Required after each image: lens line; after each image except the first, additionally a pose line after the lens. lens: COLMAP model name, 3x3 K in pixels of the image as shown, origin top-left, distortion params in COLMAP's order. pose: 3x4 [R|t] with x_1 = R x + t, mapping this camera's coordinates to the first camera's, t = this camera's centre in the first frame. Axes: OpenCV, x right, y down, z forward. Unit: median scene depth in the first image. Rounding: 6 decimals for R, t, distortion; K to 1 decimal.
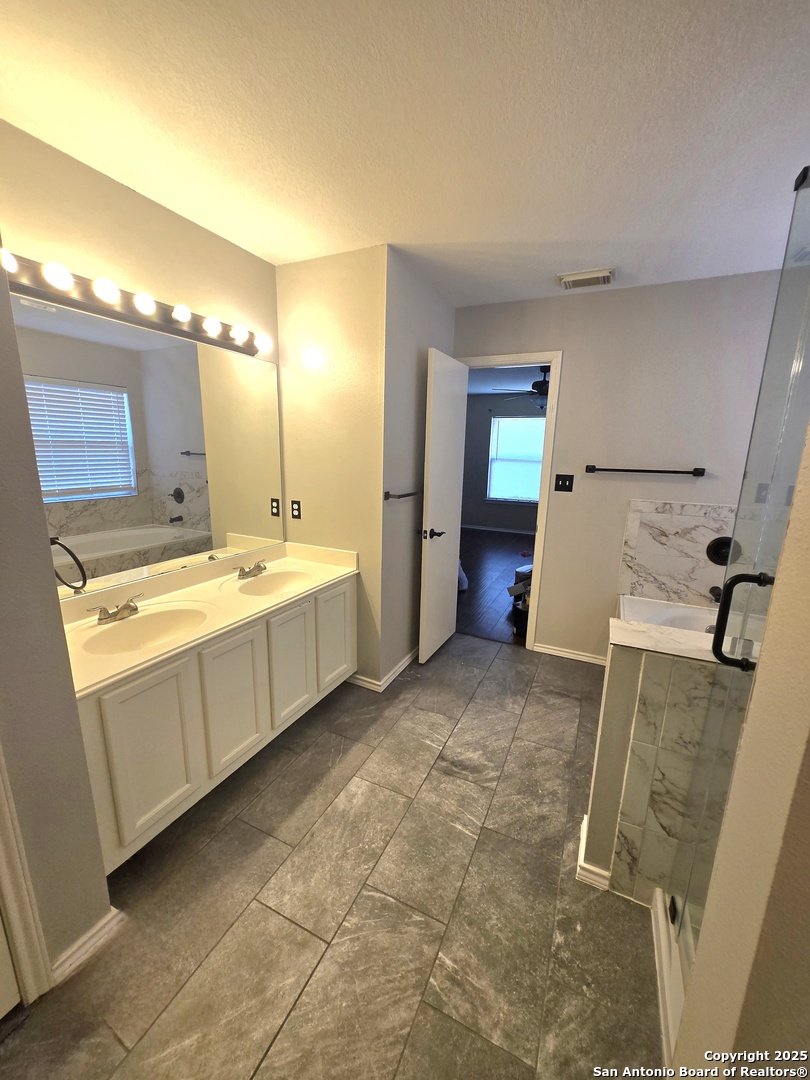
lens RADIAL K [[421.8, 0, 410.2], [0, 421.8, 543.4], [0, 0, 1]] dist [-0.003352, 0.001043]
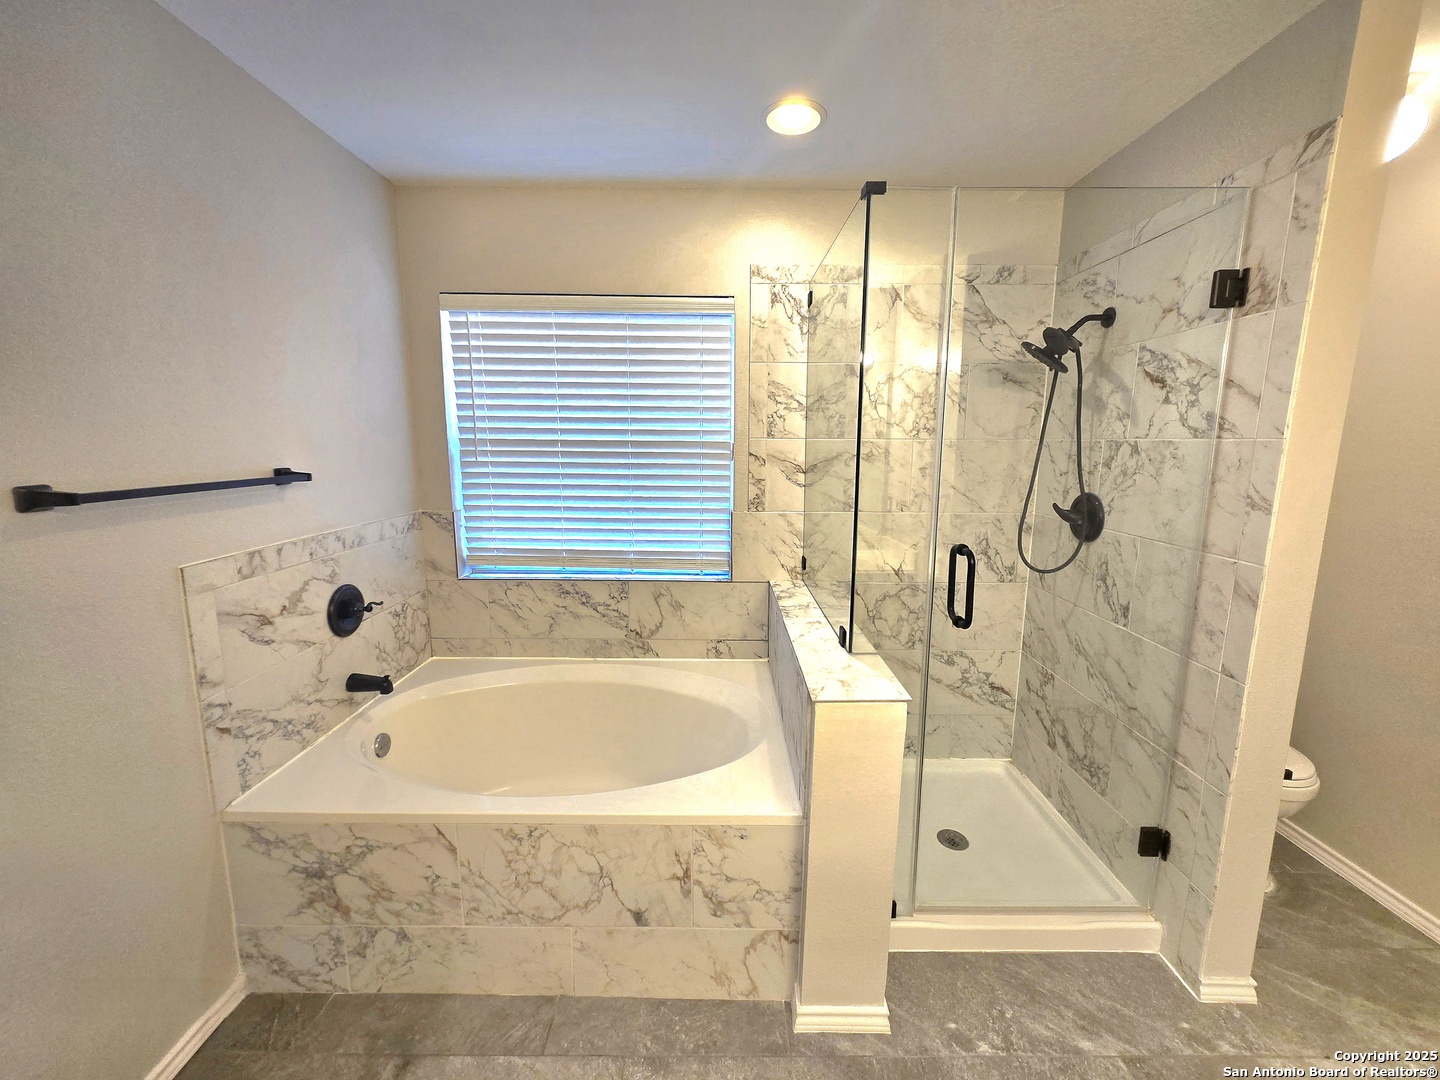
lens RADIAL K [[562.4, 0, 724.3], [0, 562.4, 528.9], [0, 0, 1]] dist [-0.003352, 0.001043]
pose [[-0.429768, -0.165421, 0.887657, -0.142373], [0.175357, 0.949067, 0.261766, -0.240025], [-0.885748, 0.268155, -0.378871, 1.015144]]
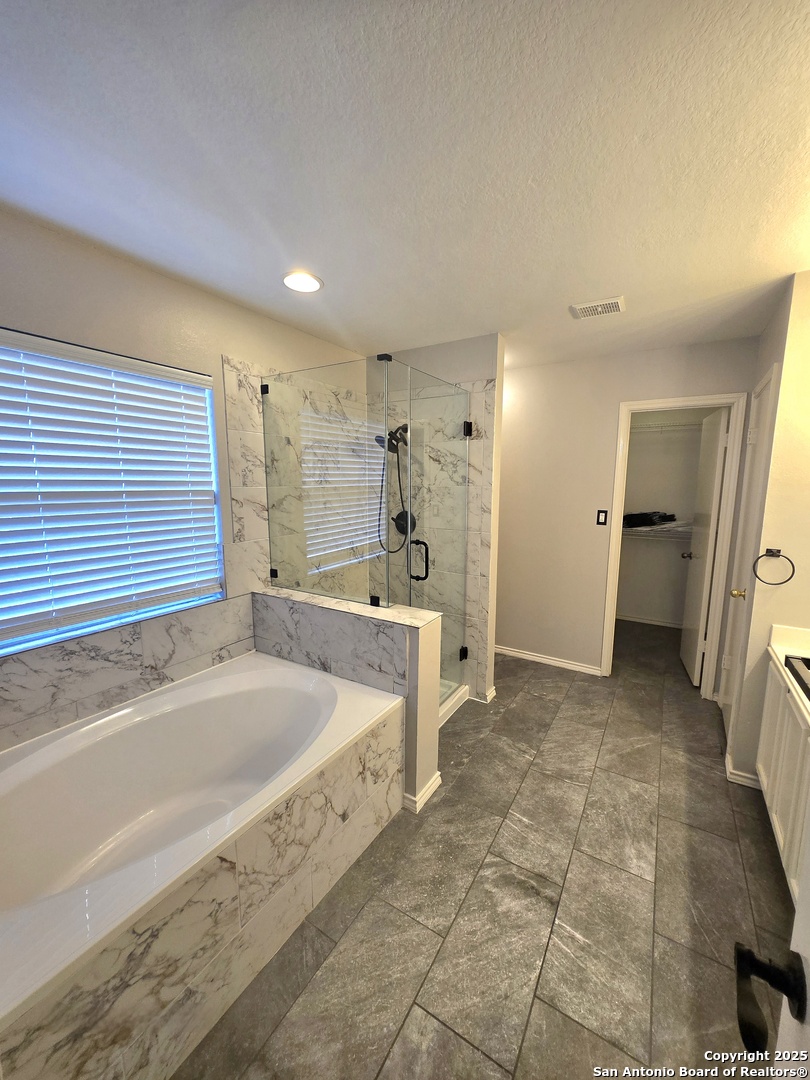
lens RADIAL K [[421.8, 0, 413.7], [0, 421.8, 539.8], [0, 0, 1]] dist [-0.003352, 0.001043]
pose [[-0.994207, -0.043594, 0.098246, 0.281339], [-0.006665, 0.937300, 0.348459, -0.368414], [-0.107276, 0.345785, -0.932161, 1.527854]]
